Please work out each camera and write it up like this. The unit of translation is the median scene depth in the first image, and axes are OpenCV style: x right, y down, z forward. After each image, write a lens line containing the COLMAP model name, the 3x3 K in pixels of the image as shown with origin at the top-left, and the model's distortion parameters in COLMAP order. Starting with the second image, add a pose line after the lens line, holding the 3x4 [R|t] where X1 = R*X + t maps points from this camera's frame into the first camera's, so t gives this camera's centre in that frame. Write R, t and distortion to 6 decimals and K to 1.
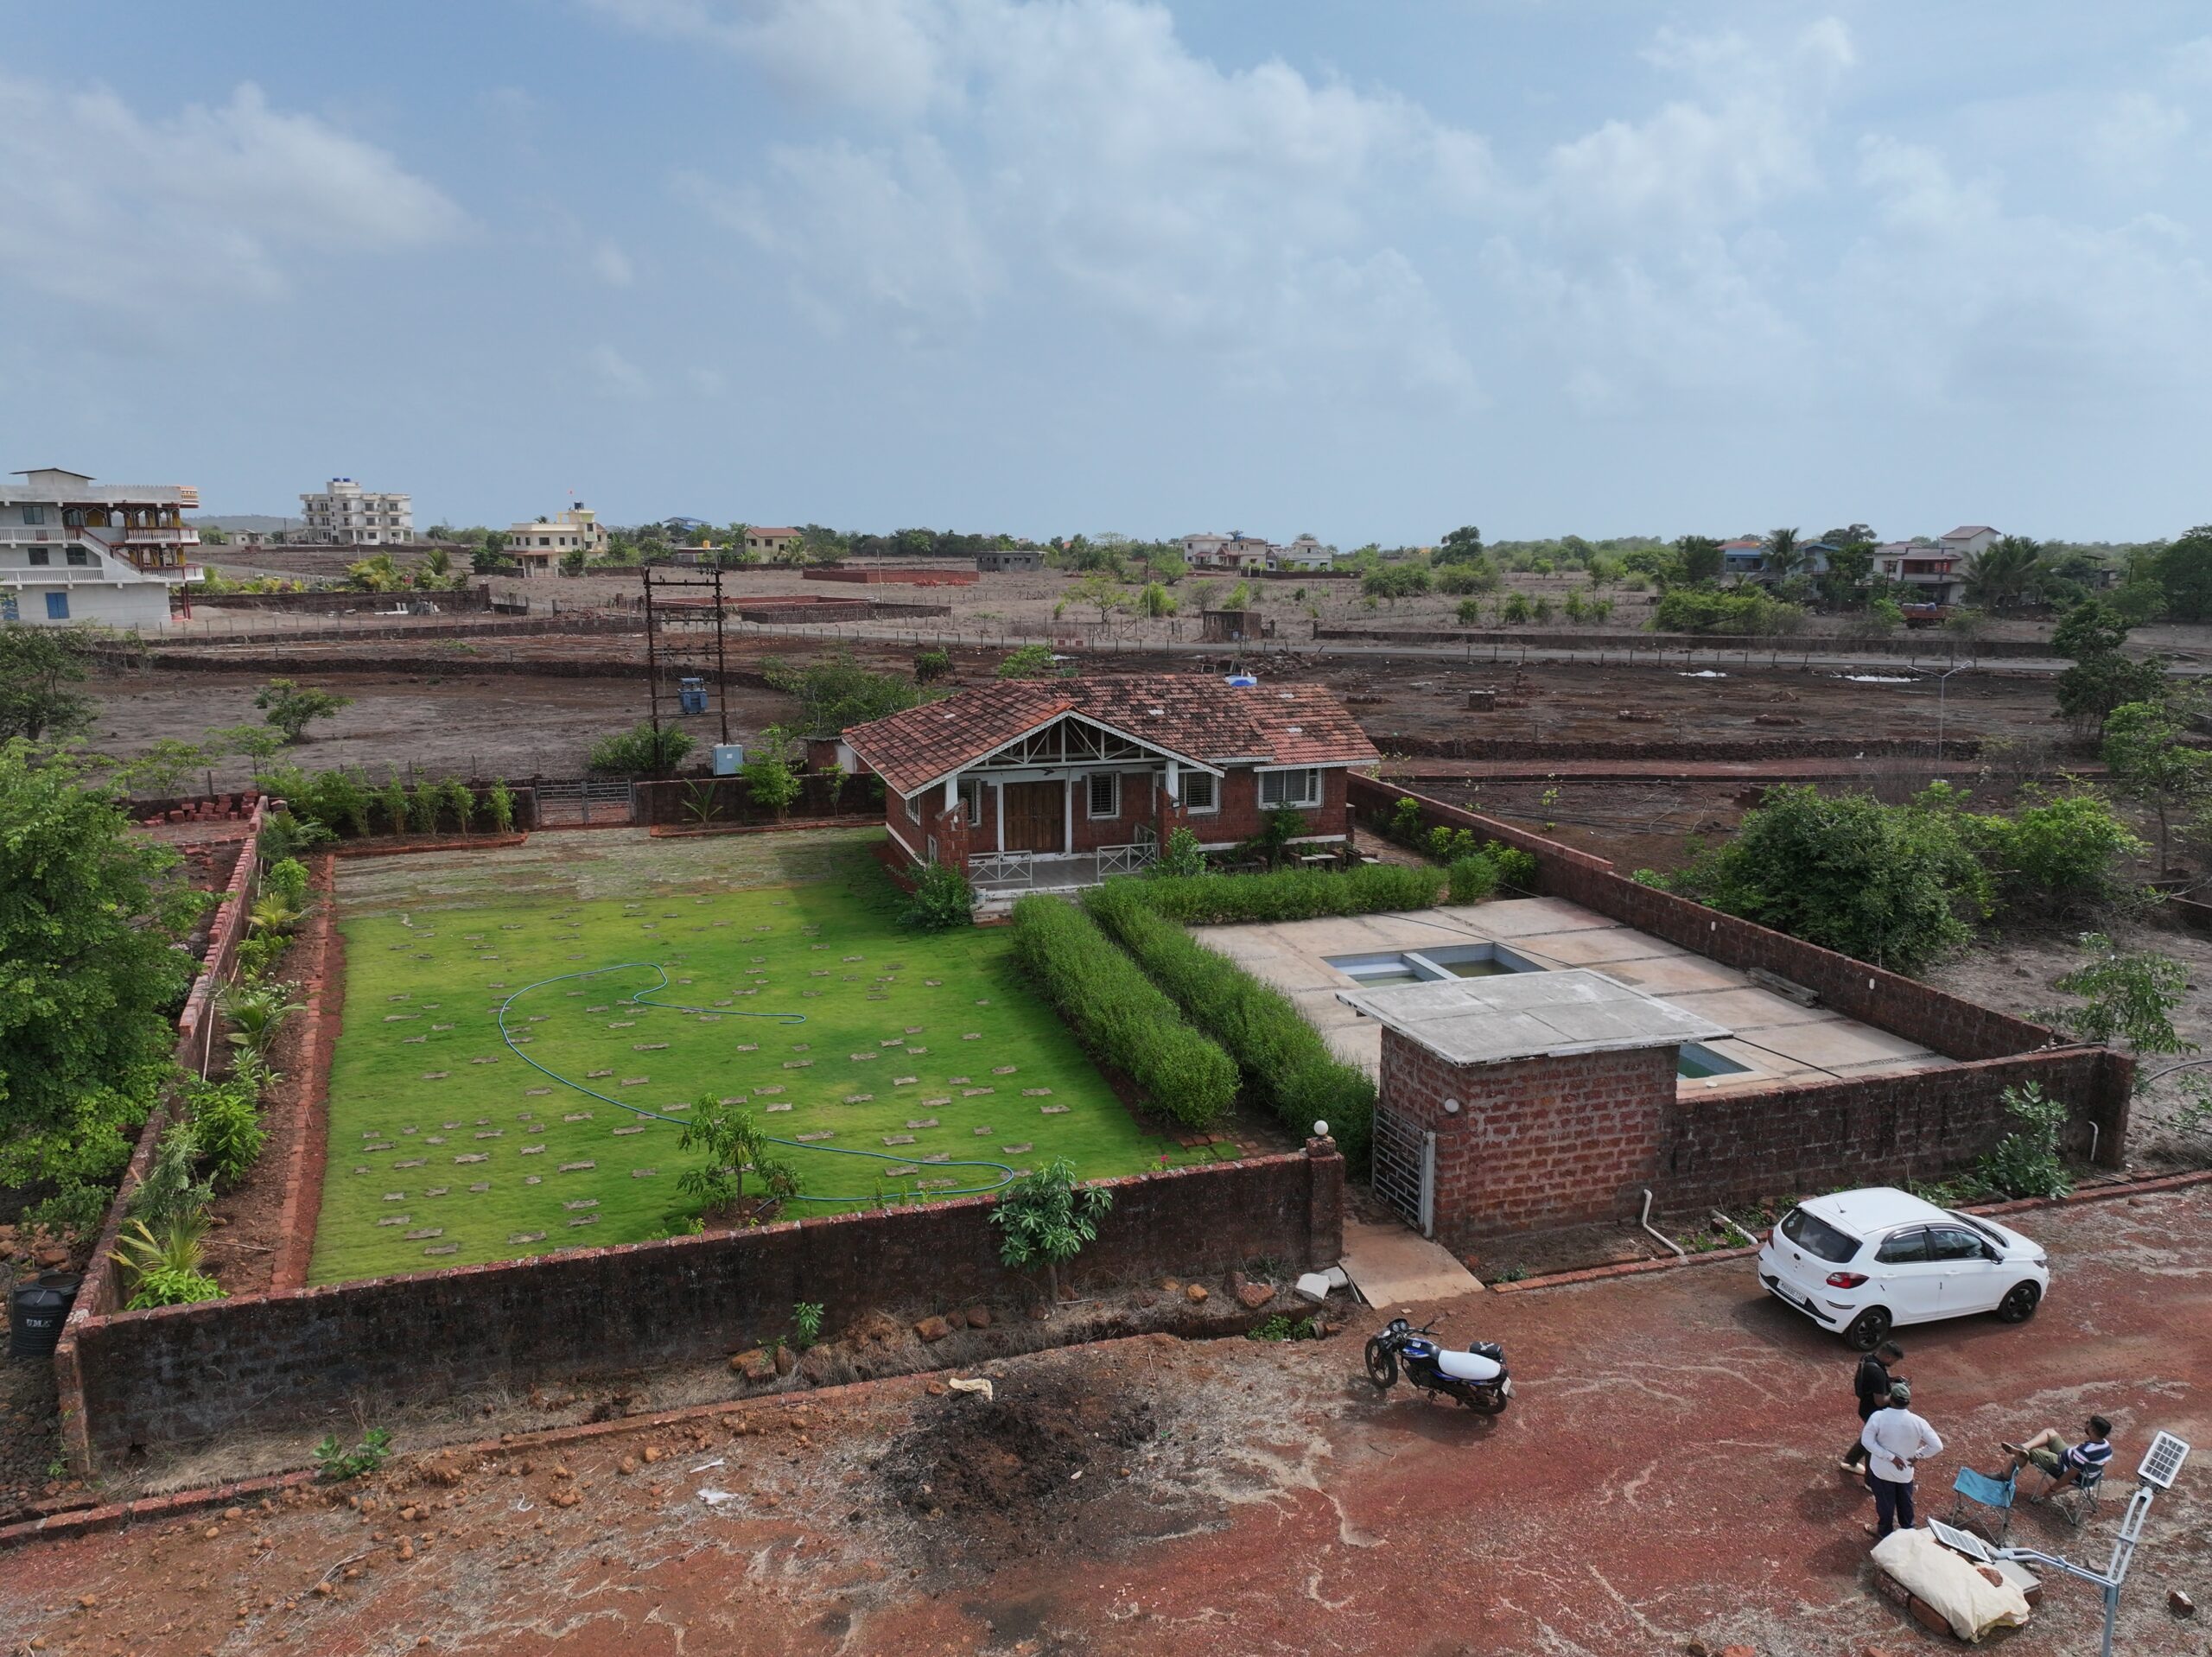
lens RADIAL K [[1551.1, 0, 1115.5], [0, 1551.1, 832.4], [0, 0, 1]] dist [0.000778, 0.015673]
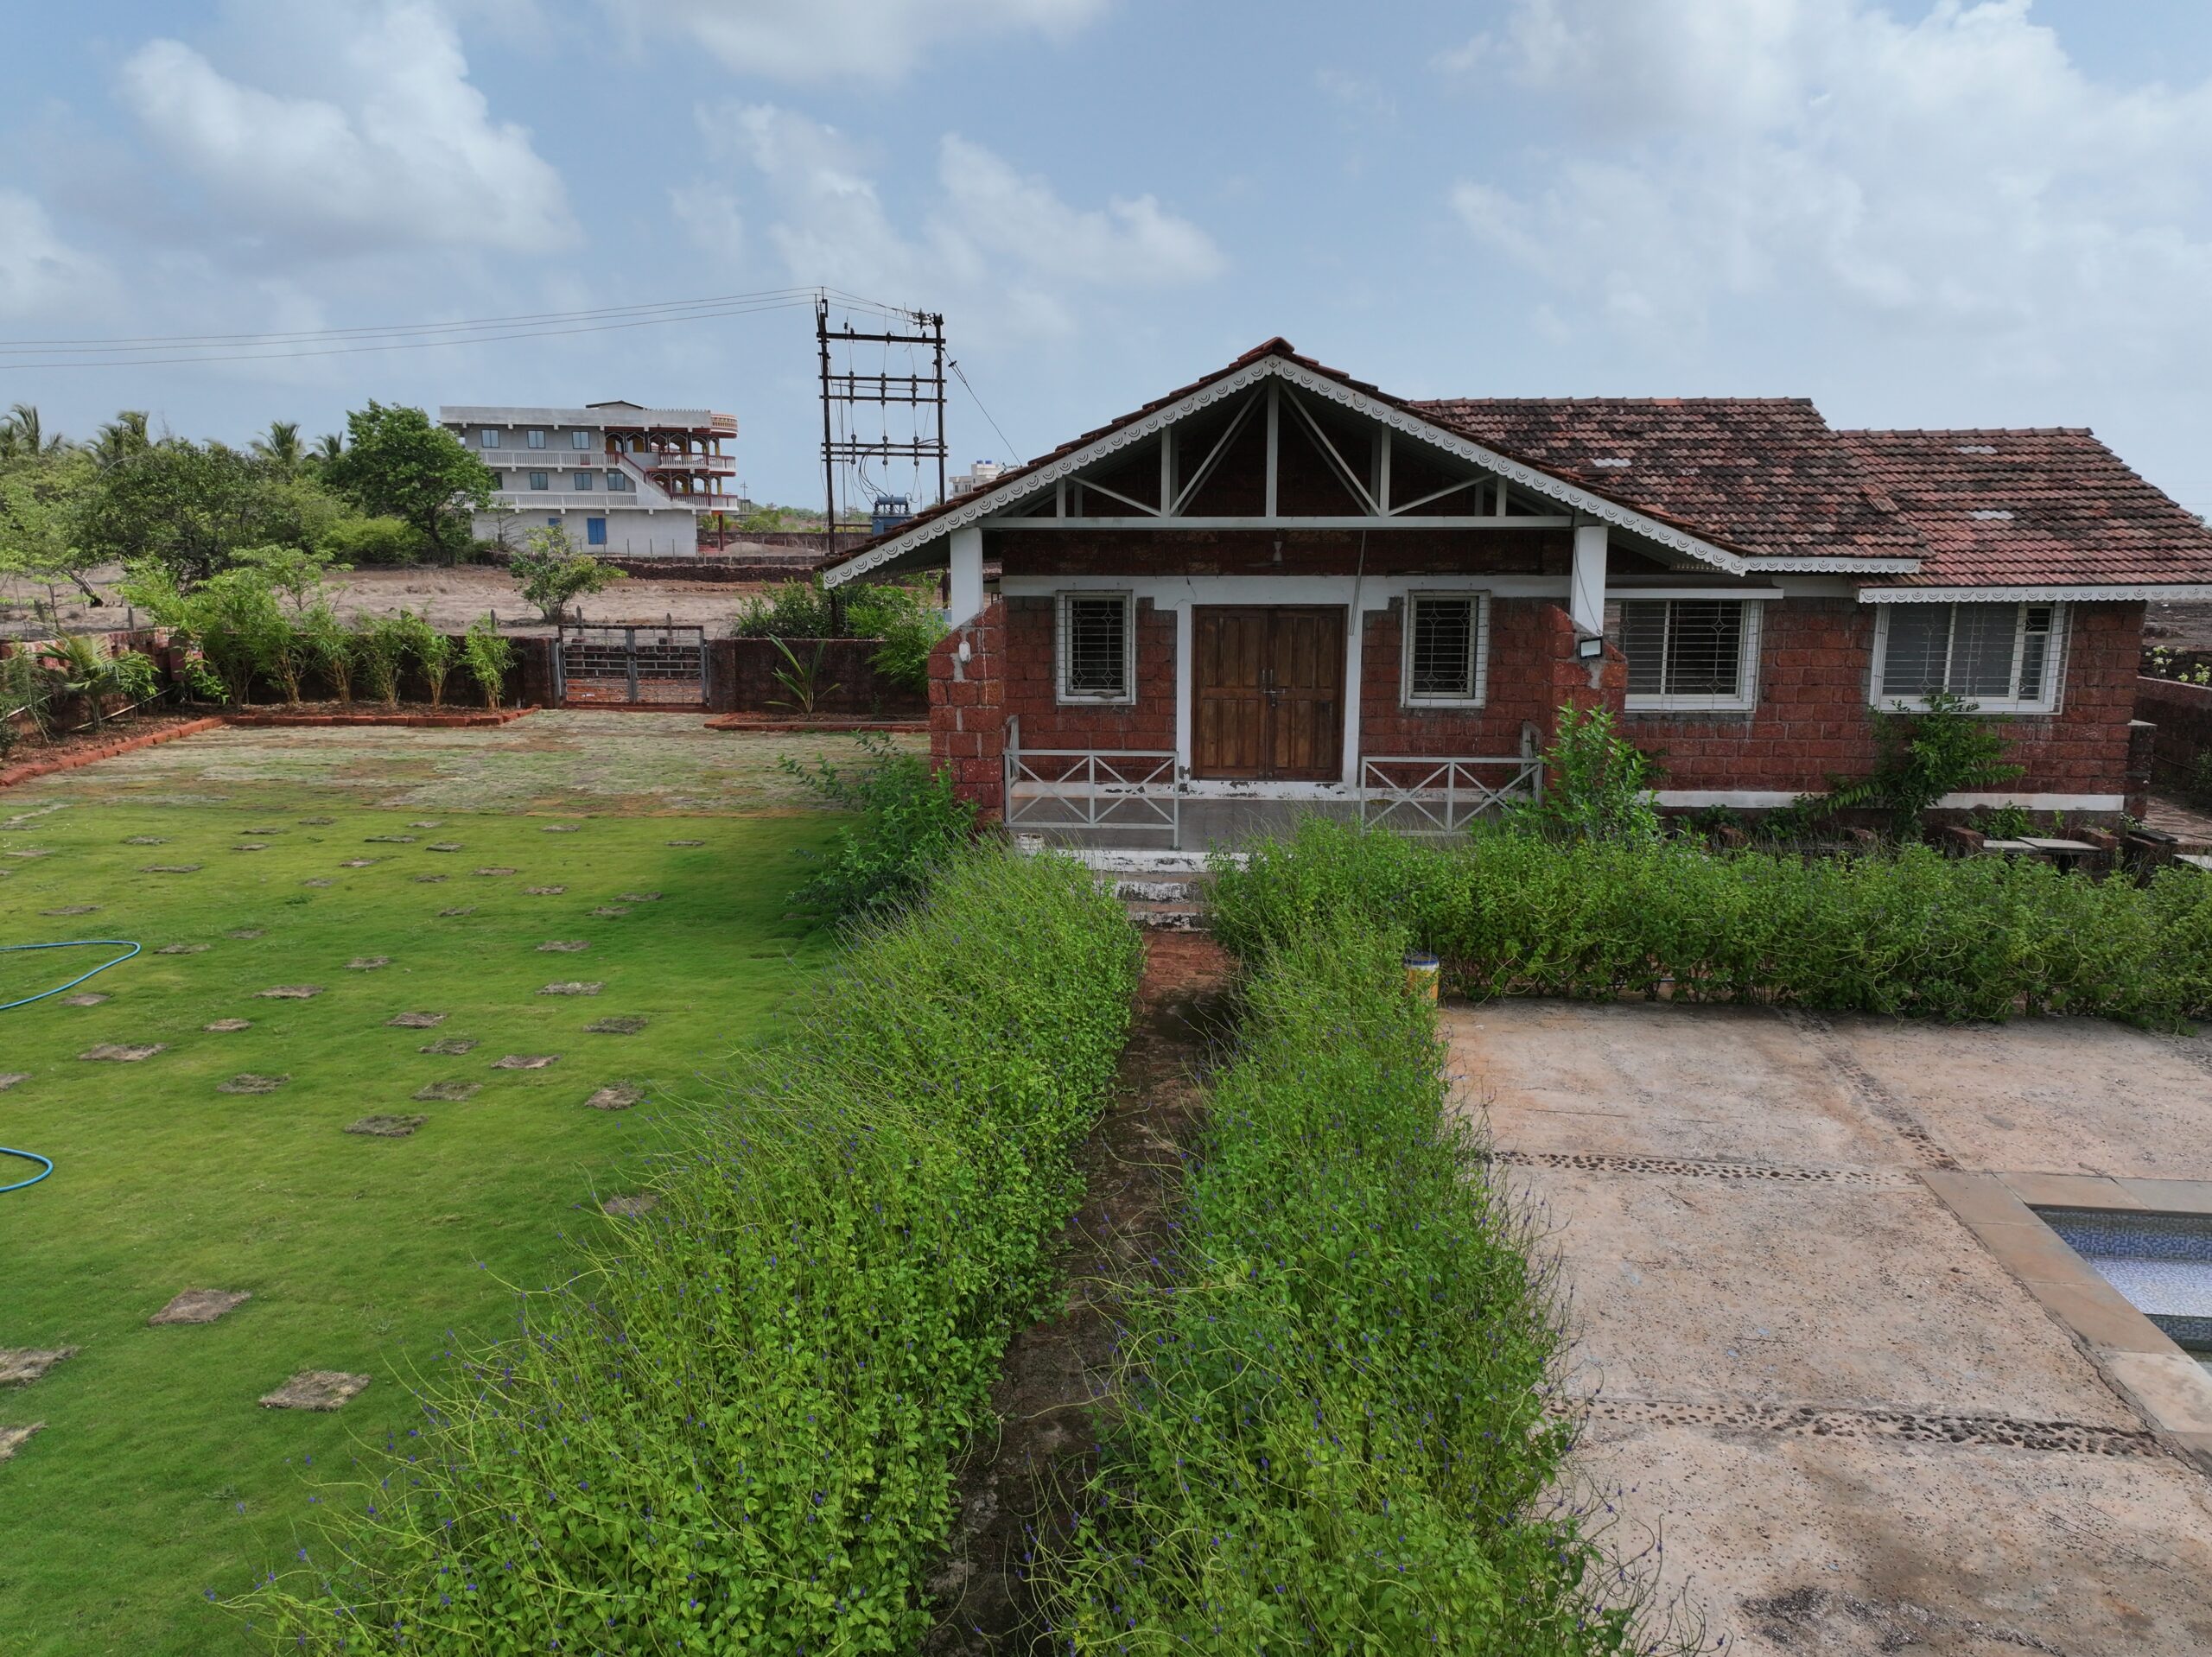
lens RADIAL K [[1551.1, 0, 1115.5], [0, 1551.1, 832.4], [0, 0, 1]] dist [0.000778, 0.015673]
pose [[0.920073, 0.074383, -0.384621, 0.070555], [-0.074798, 0.997102, 0.013904, 0.024170], [0.384540, 0.015976, 0.922970, 0.569101]]
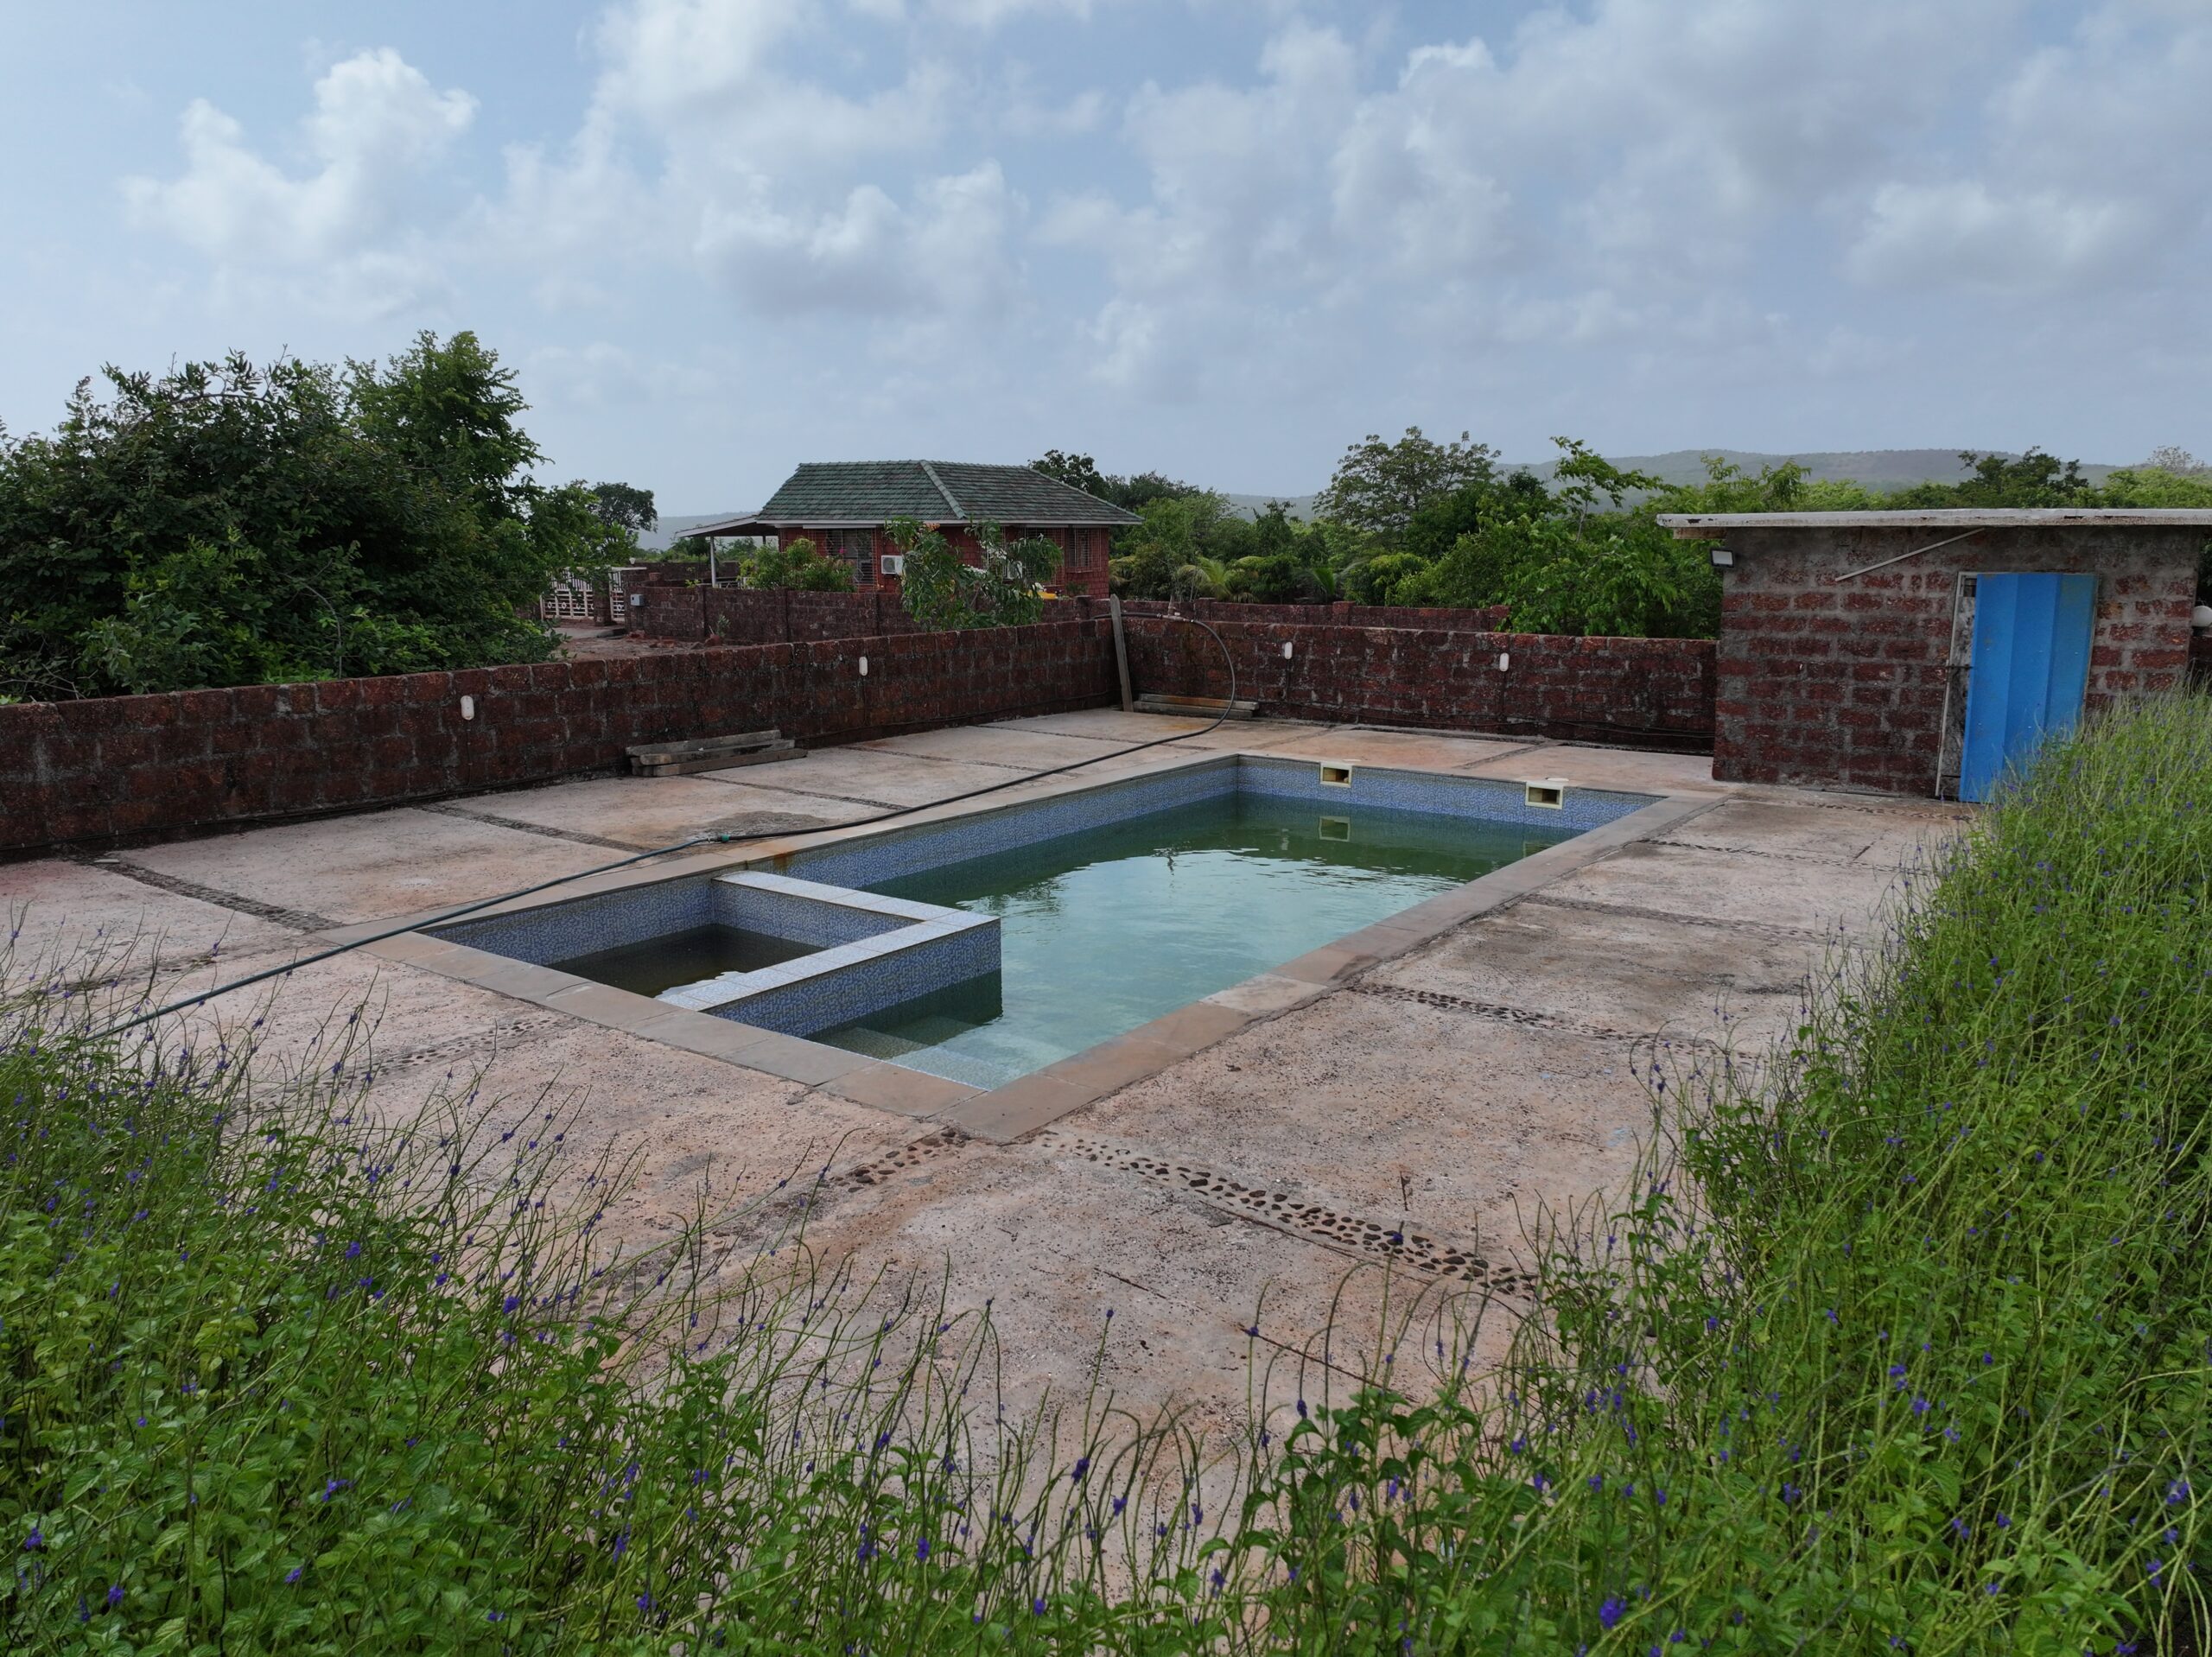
lens RADIAL K [[1551.1, 0, 1115.5], [0, 1551.1, 832.4], [0, 0, 1]] dist [0.000778, 0.015673]
pose [[-0.599484, -0.151900, 0.785841, -0.013700], [0.158699, 0.939774, 0.302720, -0.001006], [-0.784496, 0.306188, -0.539273, 0.845046]]
